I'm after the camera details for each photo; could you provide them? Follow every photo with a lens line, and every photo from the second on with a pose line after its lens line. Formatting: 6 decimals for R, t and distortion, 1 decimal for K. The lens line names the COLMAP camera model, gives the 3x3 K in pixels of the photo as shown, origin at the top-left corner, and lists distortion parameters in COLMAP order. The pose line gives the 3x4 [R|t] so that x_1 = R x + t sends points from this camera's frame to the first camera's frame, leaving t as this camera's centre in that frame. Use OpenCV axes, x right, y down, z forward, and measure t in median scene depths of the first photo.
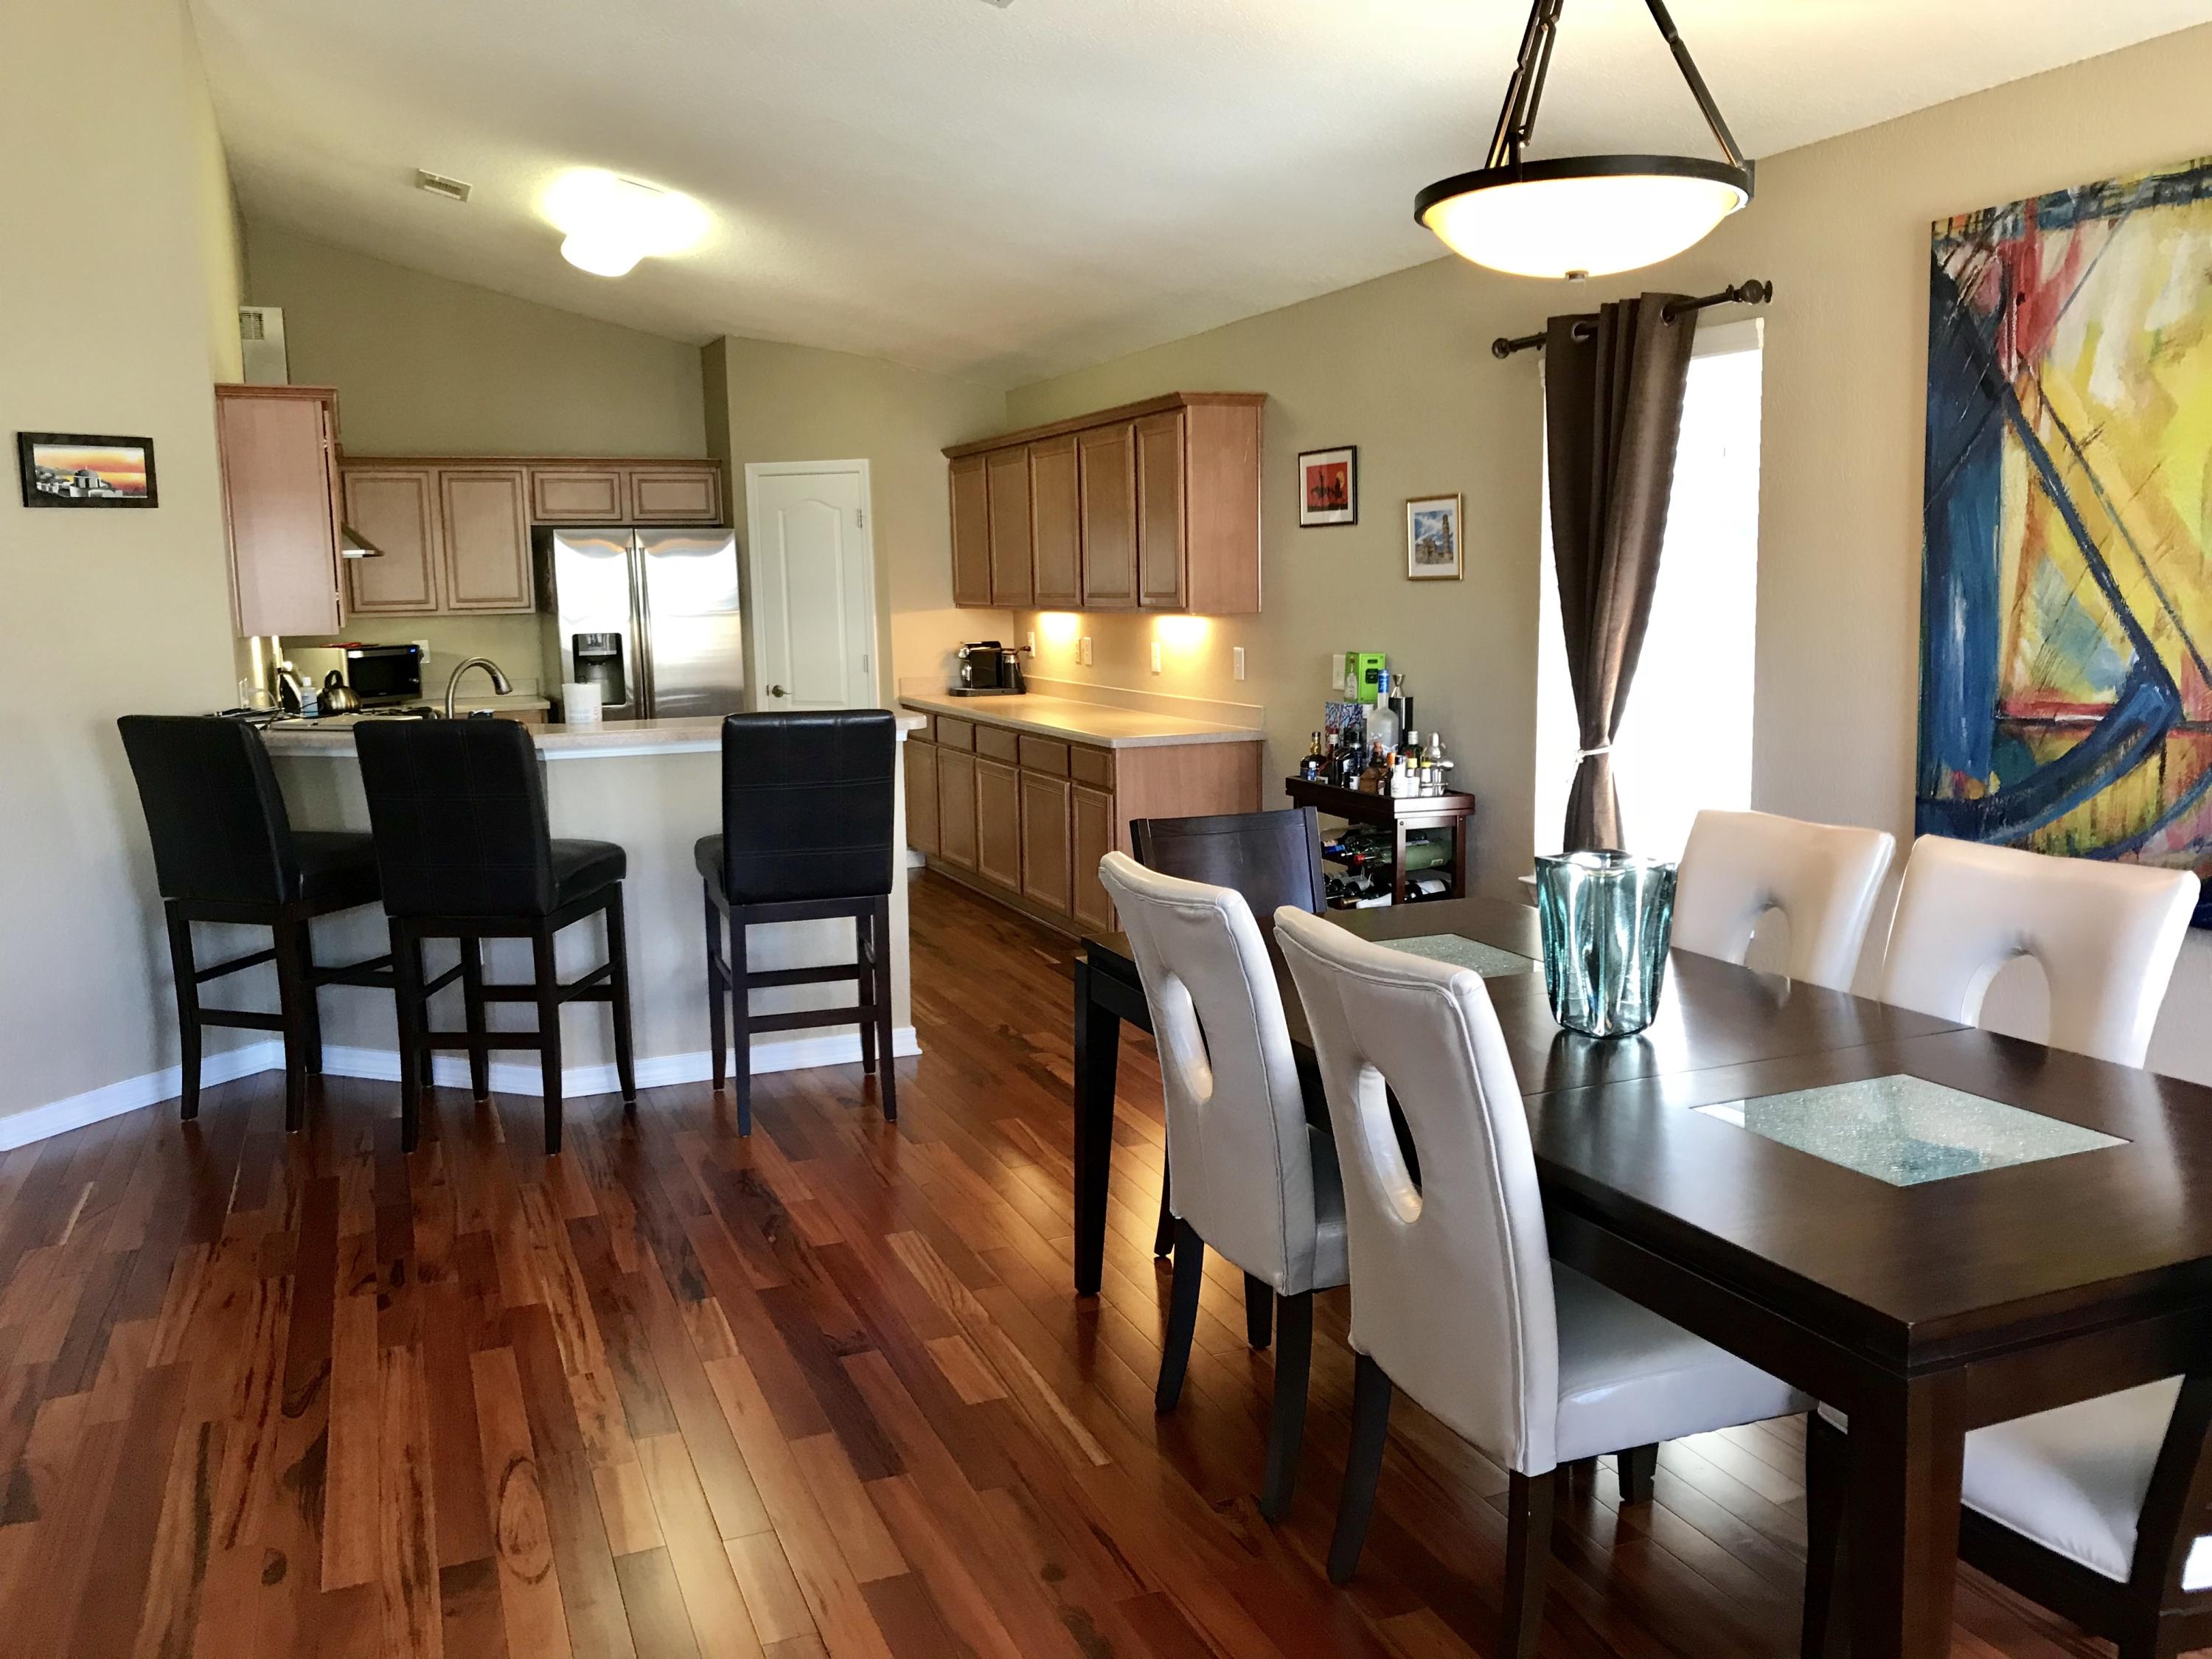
lens RADIAL K [[1832.0, 0, 1144.9], [0, 1832.0, 829.2], [0, 0, 1]] dist [-0.008112, 0.008962]
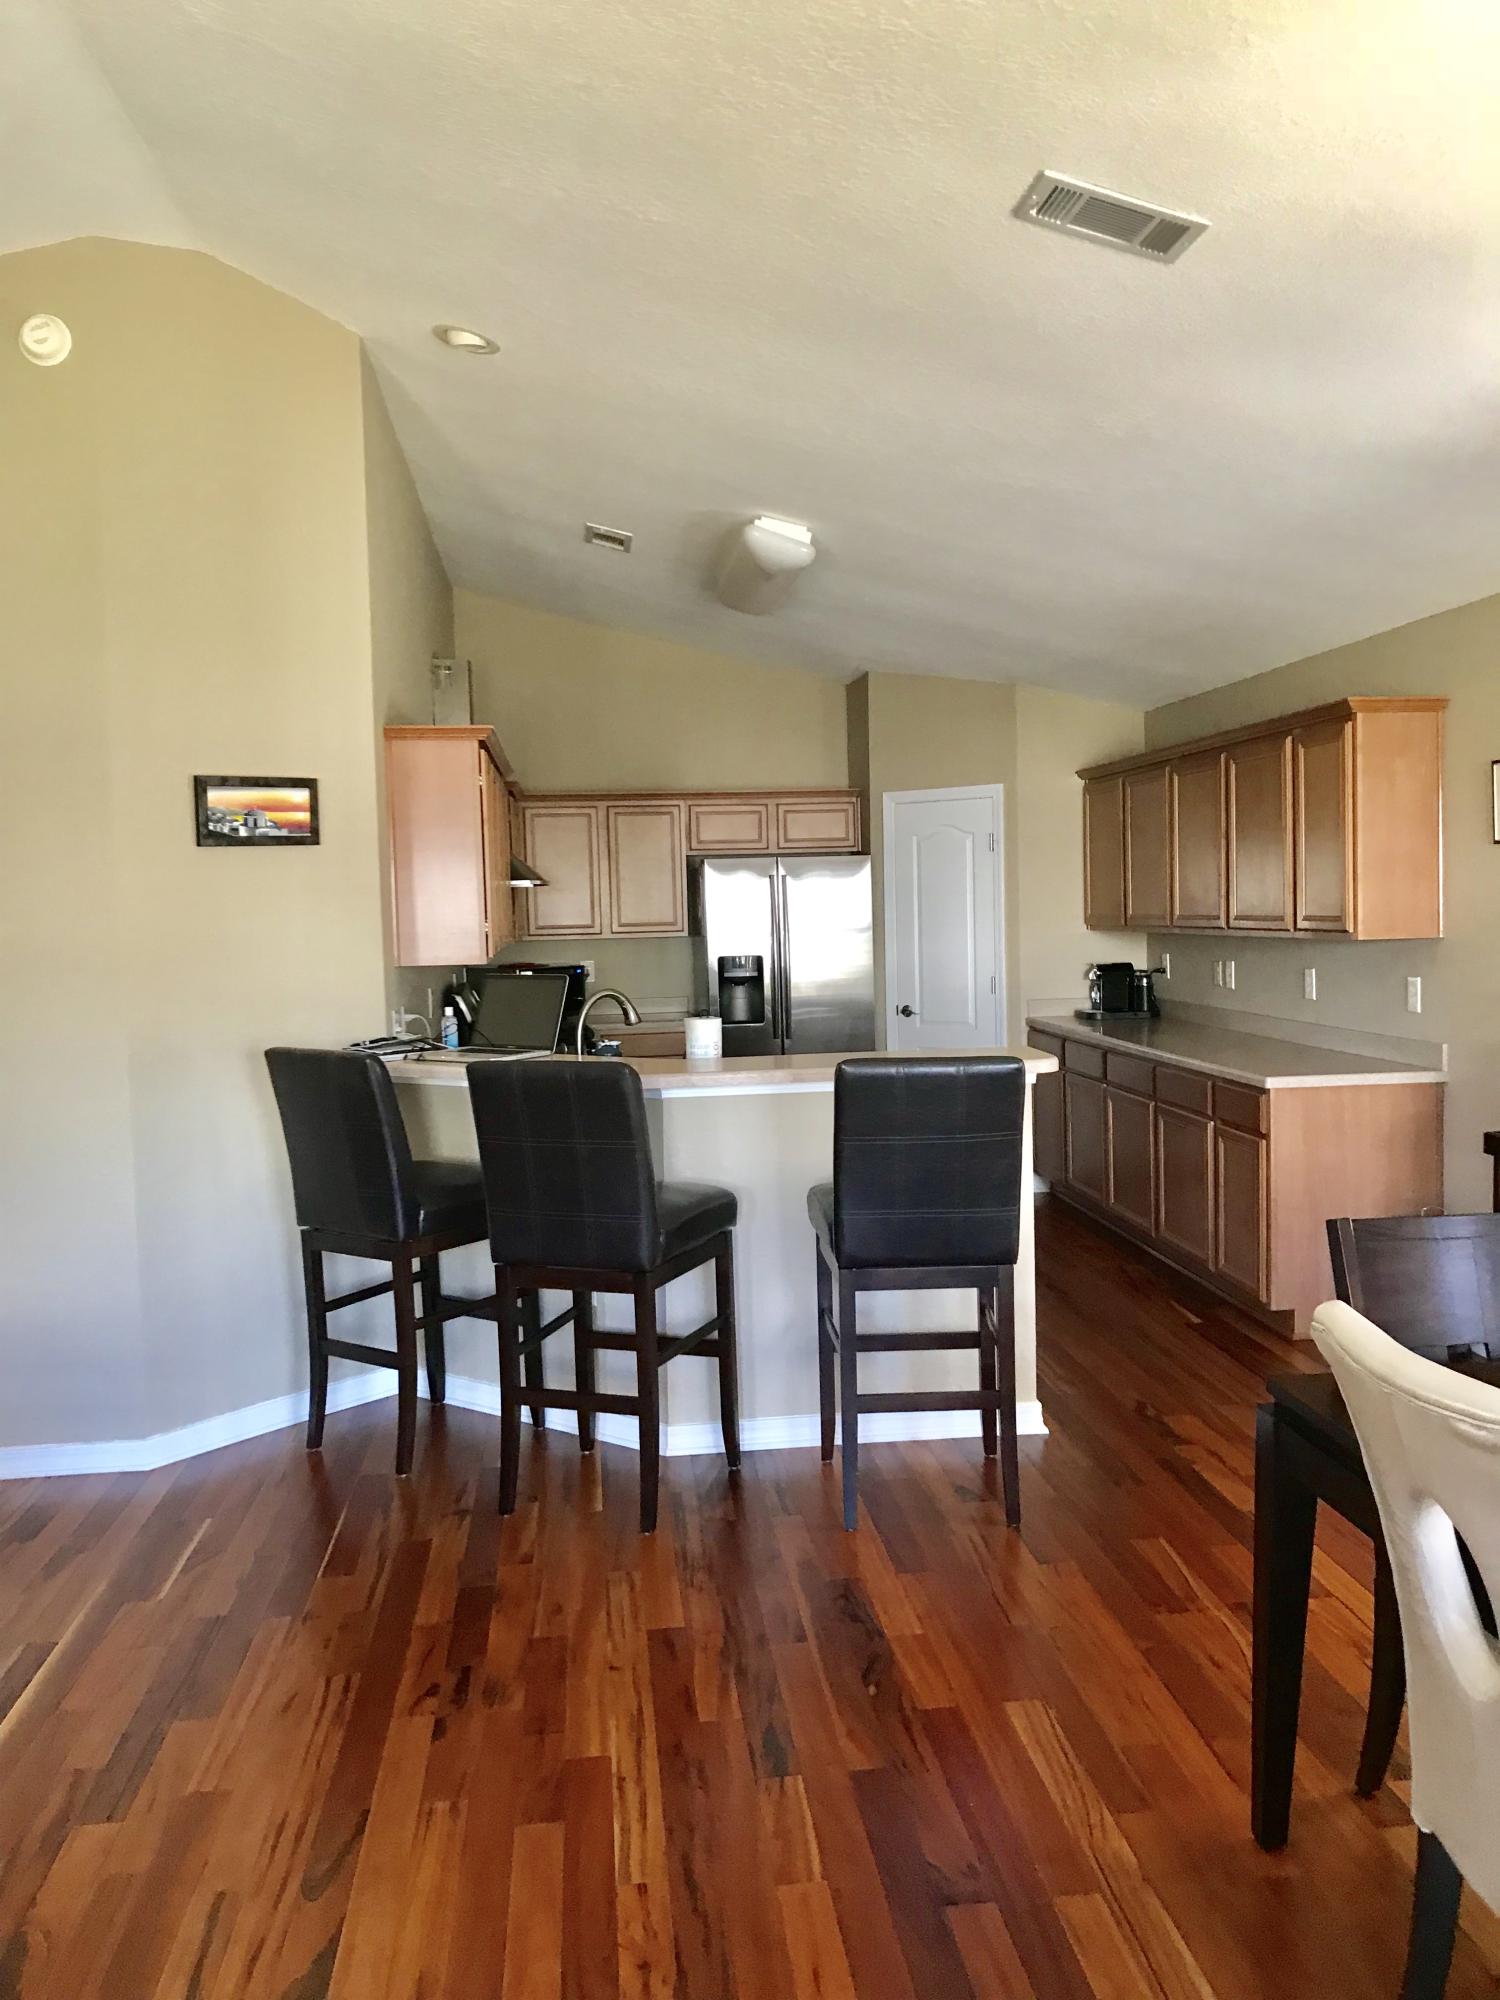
lens RADIAL K [[1628.9, 0, 783.8], [0, 1628.9, 1006.7], [0, 0, 1]] dist [0.167783, -0.264182]
pose [[0.961193, 0.010161, -0.275691, -0.027240], [-0.028422, 0.997651, -0.062324, -0.034343], [0.274410, 0.067741, 0.959224, 0.184647]]
